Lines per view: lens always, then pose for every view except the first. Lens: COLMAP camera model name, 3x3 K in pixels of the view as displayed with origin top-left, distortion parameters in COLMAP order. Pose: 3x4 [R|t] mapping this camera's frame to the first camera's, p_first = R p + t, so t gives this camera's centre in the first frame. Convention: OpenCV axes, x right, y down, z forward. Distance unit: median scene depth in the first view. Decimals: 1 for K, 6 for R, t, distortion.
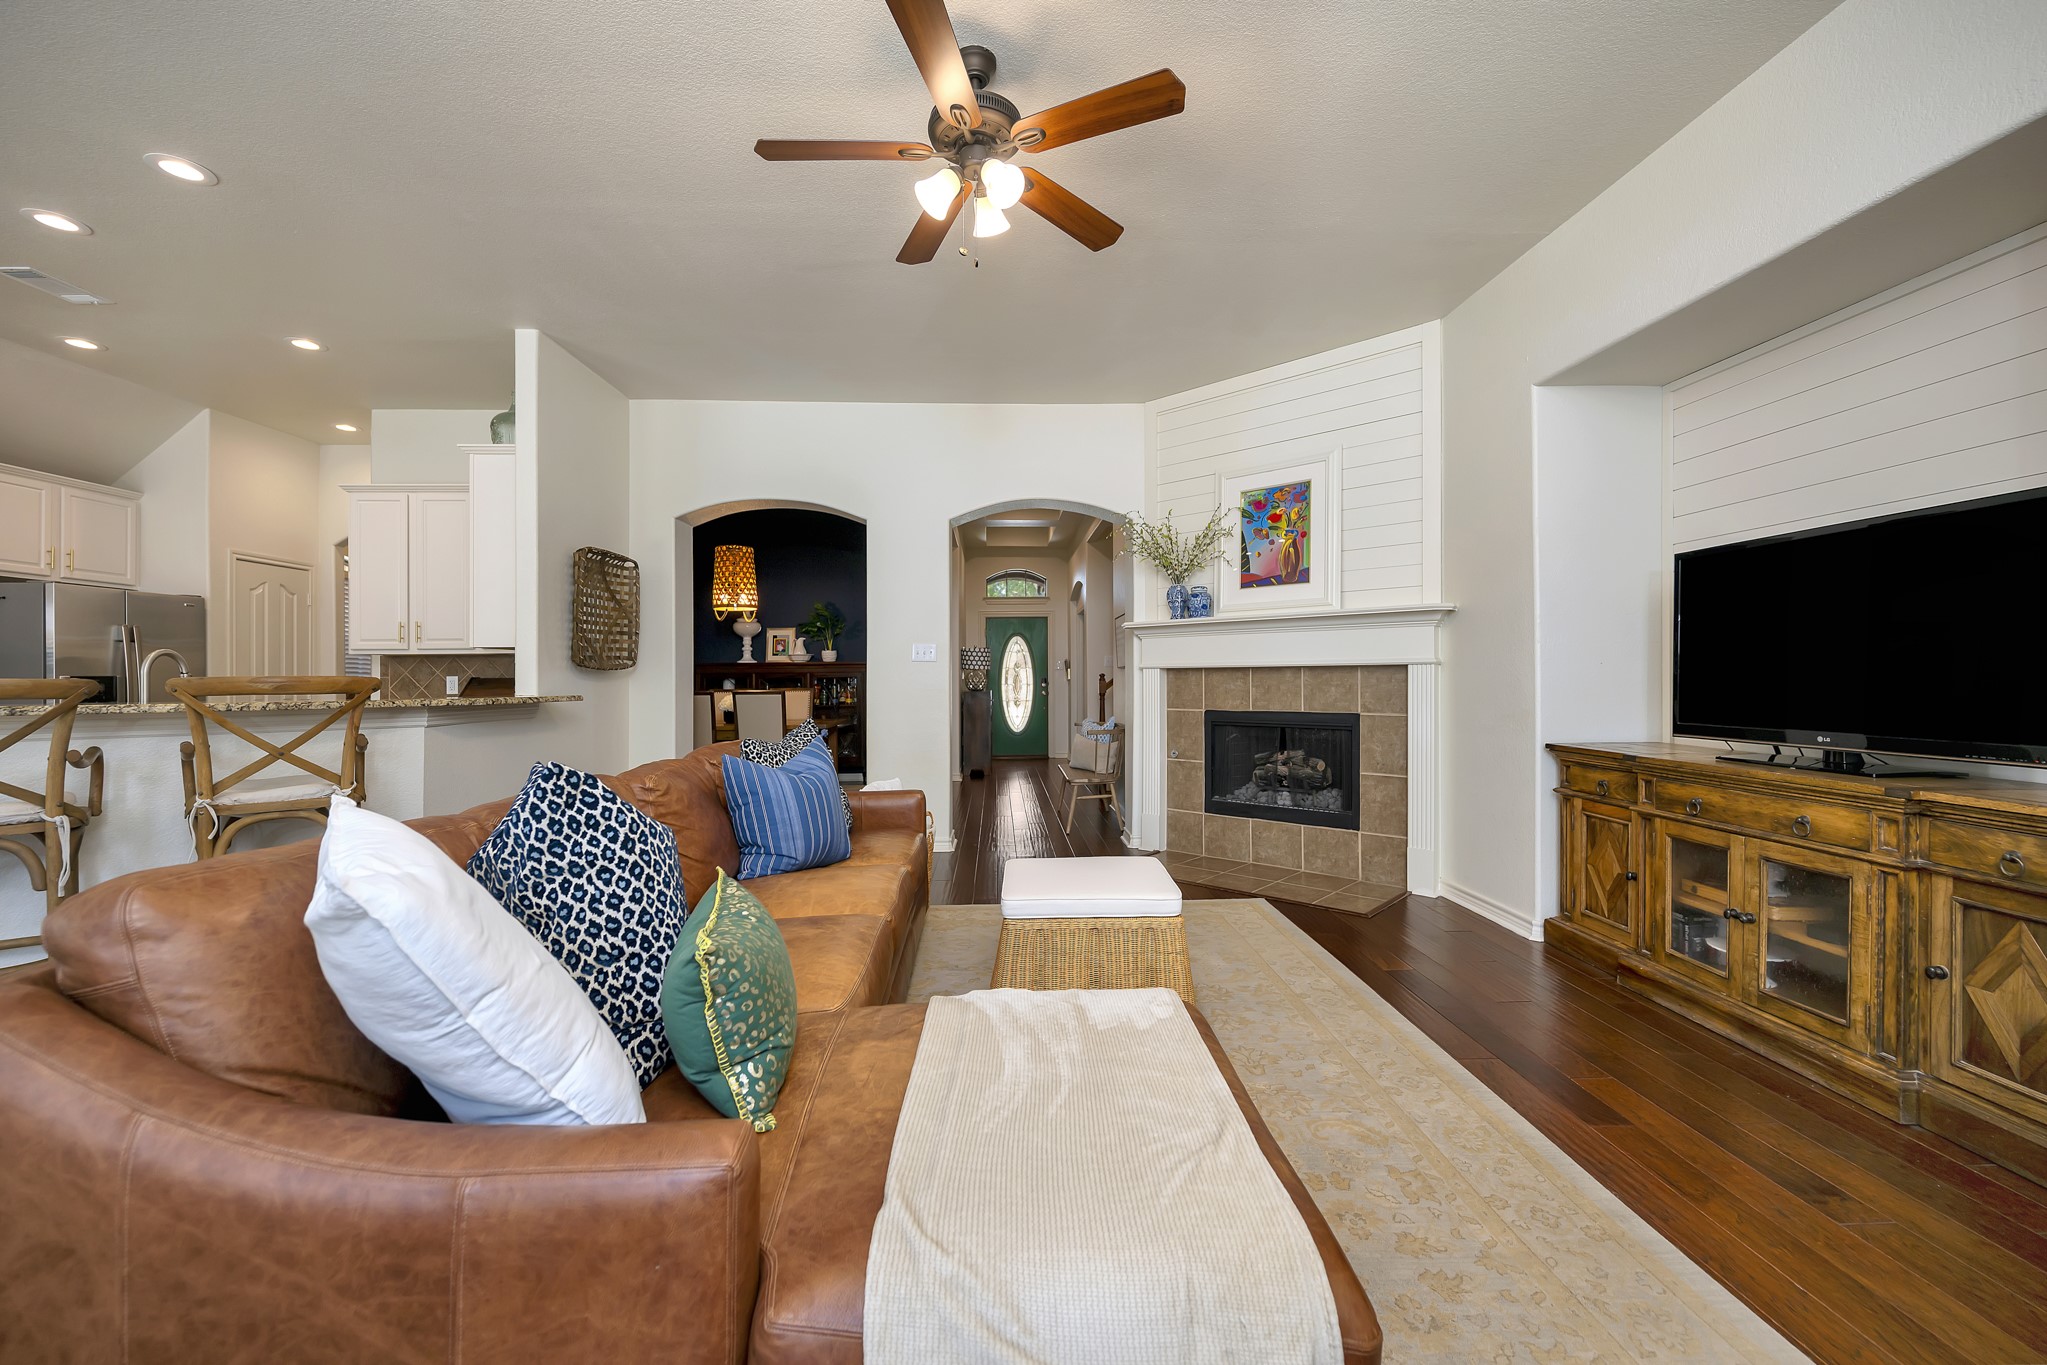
lens RADIAL K [[813.6, 0, 1037.5], [0, 813.6, 689.7], [0, 0, 1]] dist [-0.004308, 0.000230]
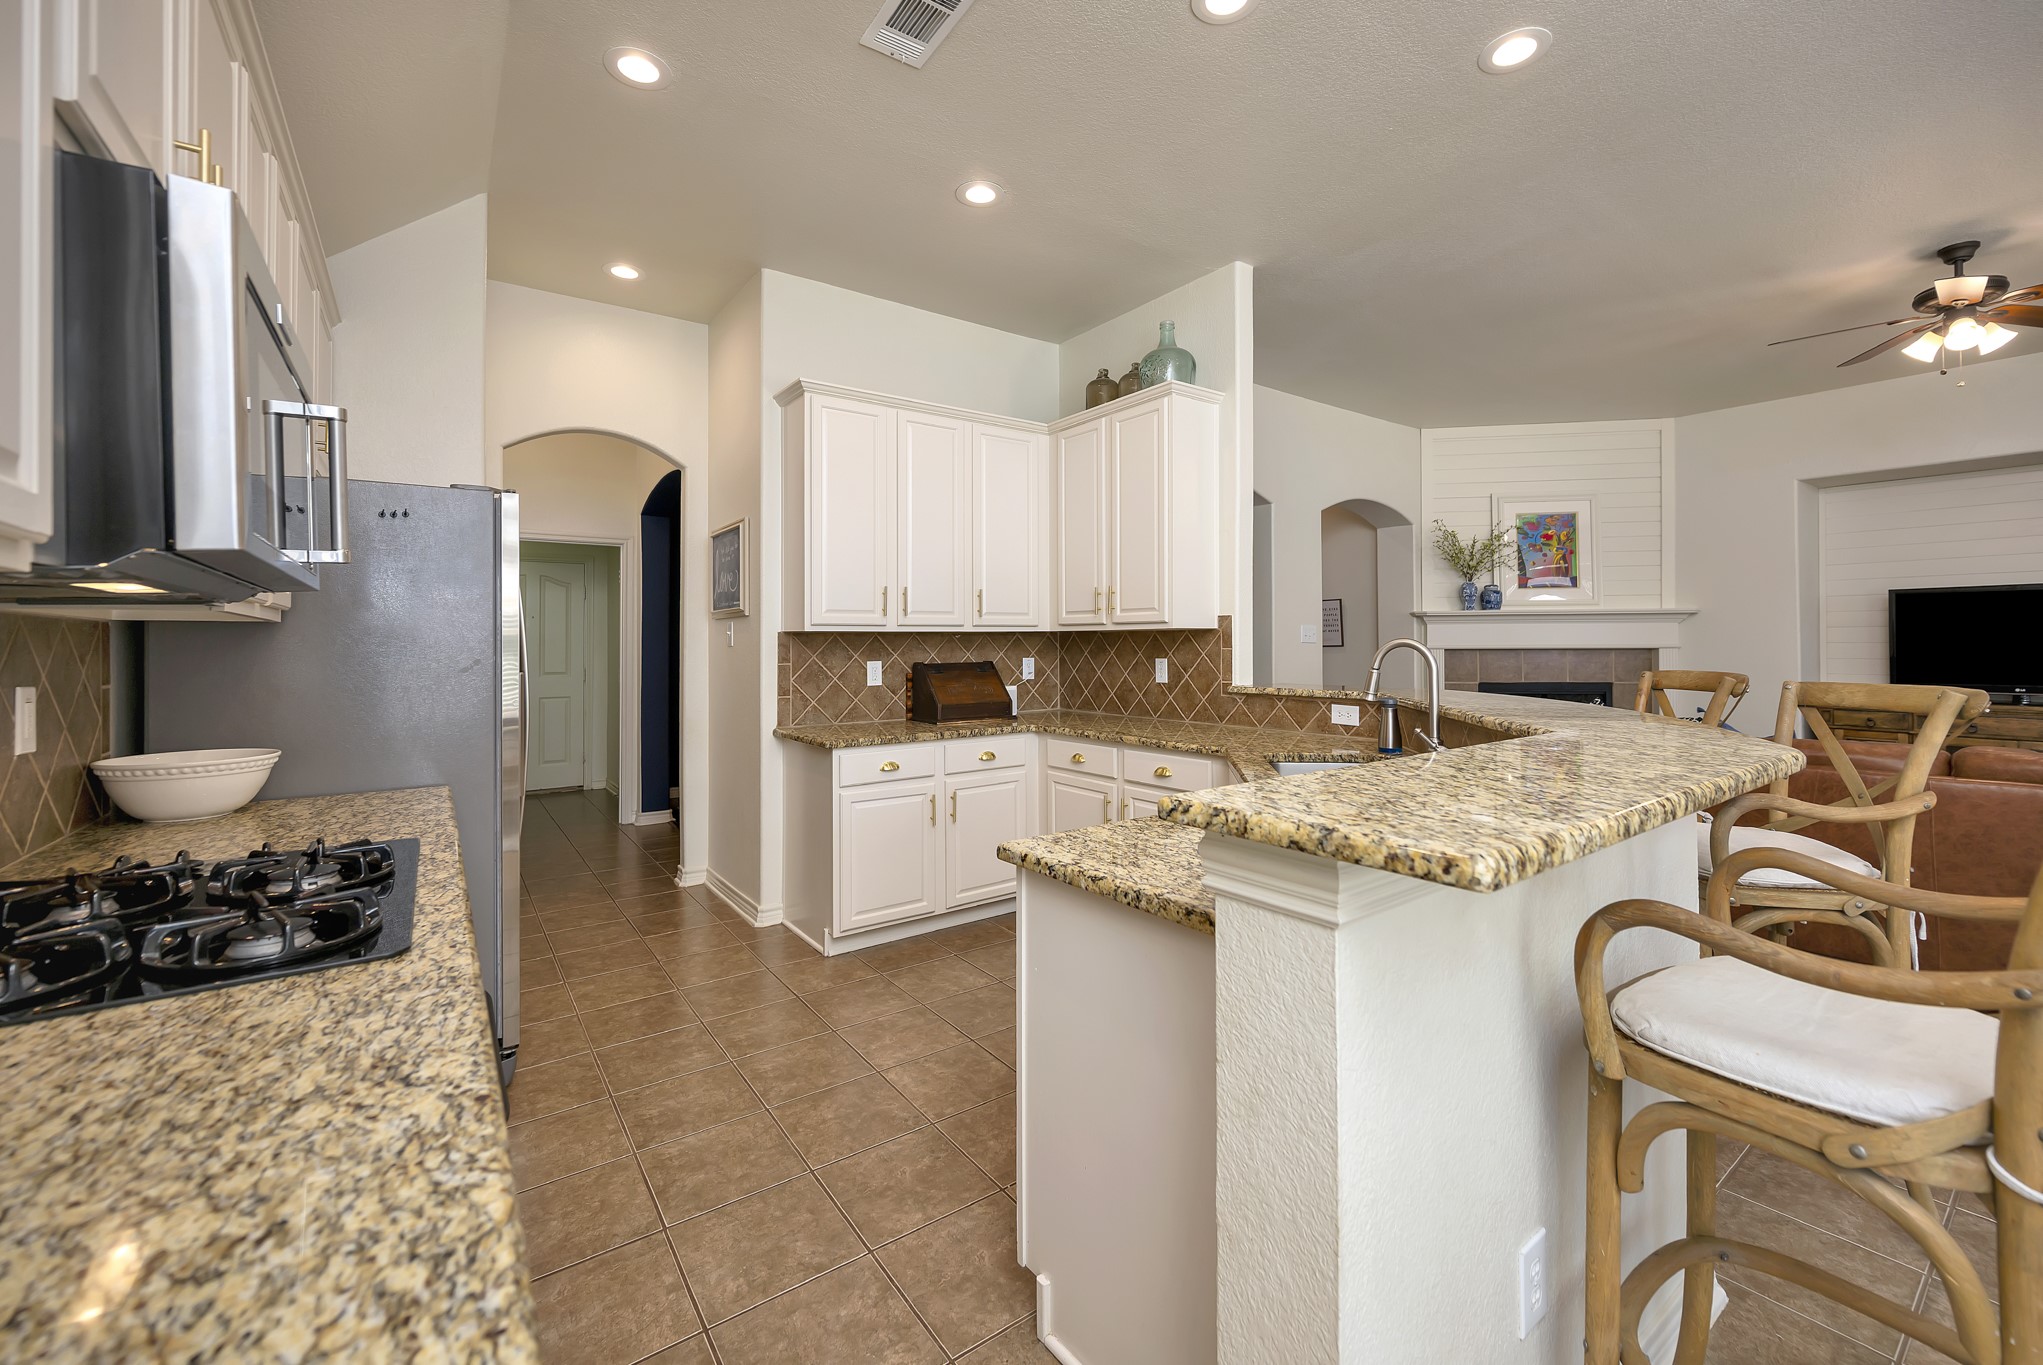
lens RADIAL K [[812.0, 0, 1023.5], [0, 812.0, 649.2], [0, 0, 1]] dist [-0.004308, 0.000230]
pose [[0.834167, -0.002759, 0.551506, -1.175755], [0.010666, 0.999881, -0.011130, -0.020575], [-0.551409, 0.015167, 0.834097, 0.365719]]
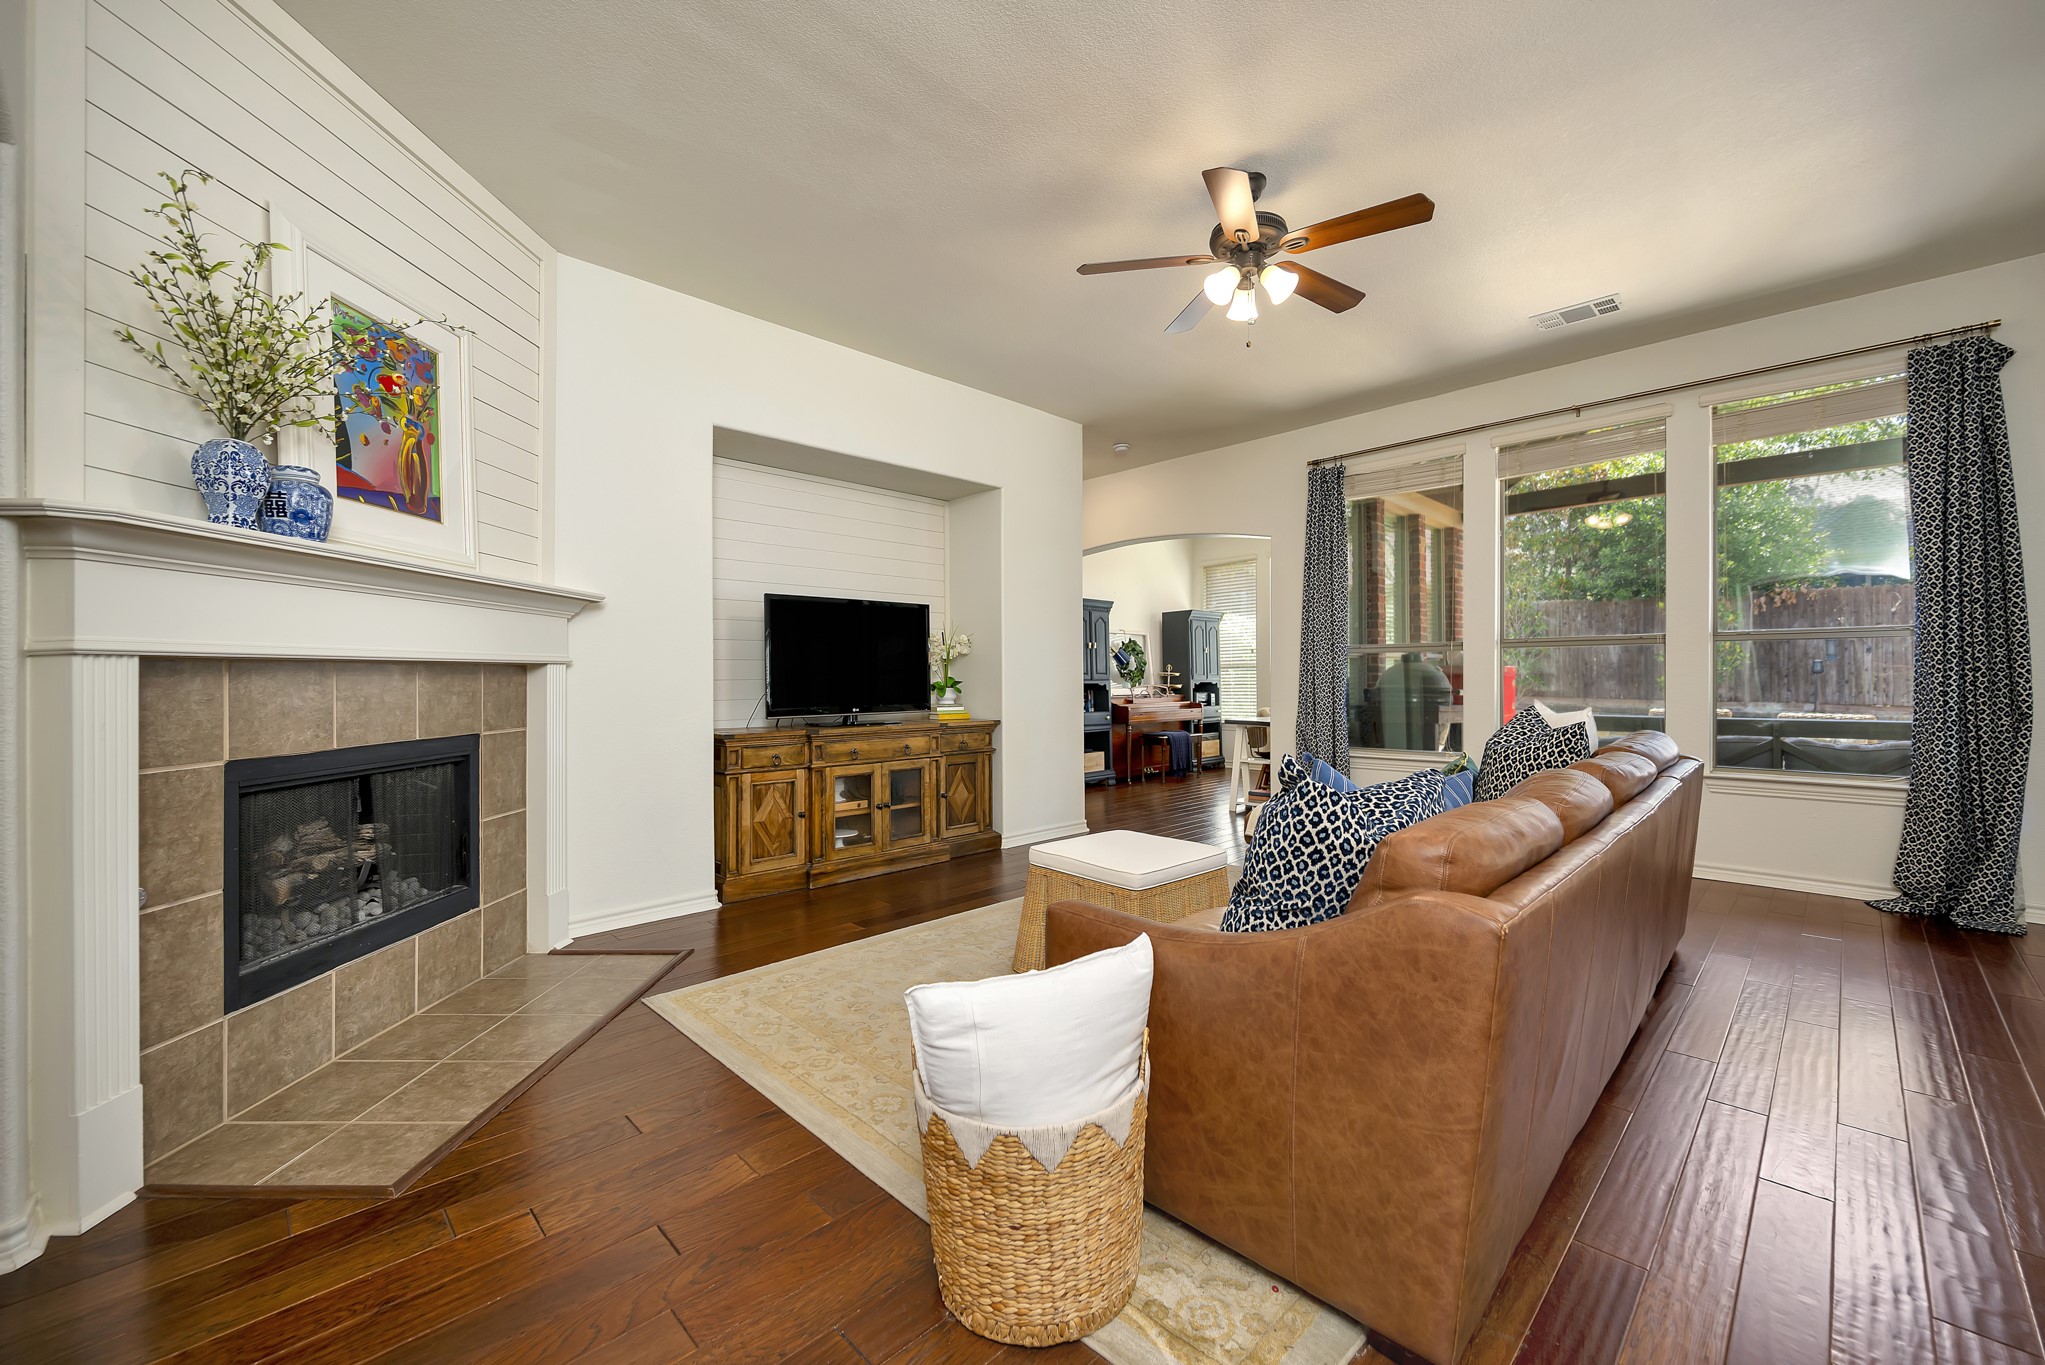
lens RADIAL K [[812.8, 0, 1023.0], [0, 812.8, 670.5], [0, 0, 1]] dist [-0.004308, 0.000230]
pose [[-0.668543, 0.010546, 0.743599, -0.390822], [0.018366, 0.999829, 0.002332, -0.015309], [-0.743447, 0.015216, -0.668622, 1.056685]]
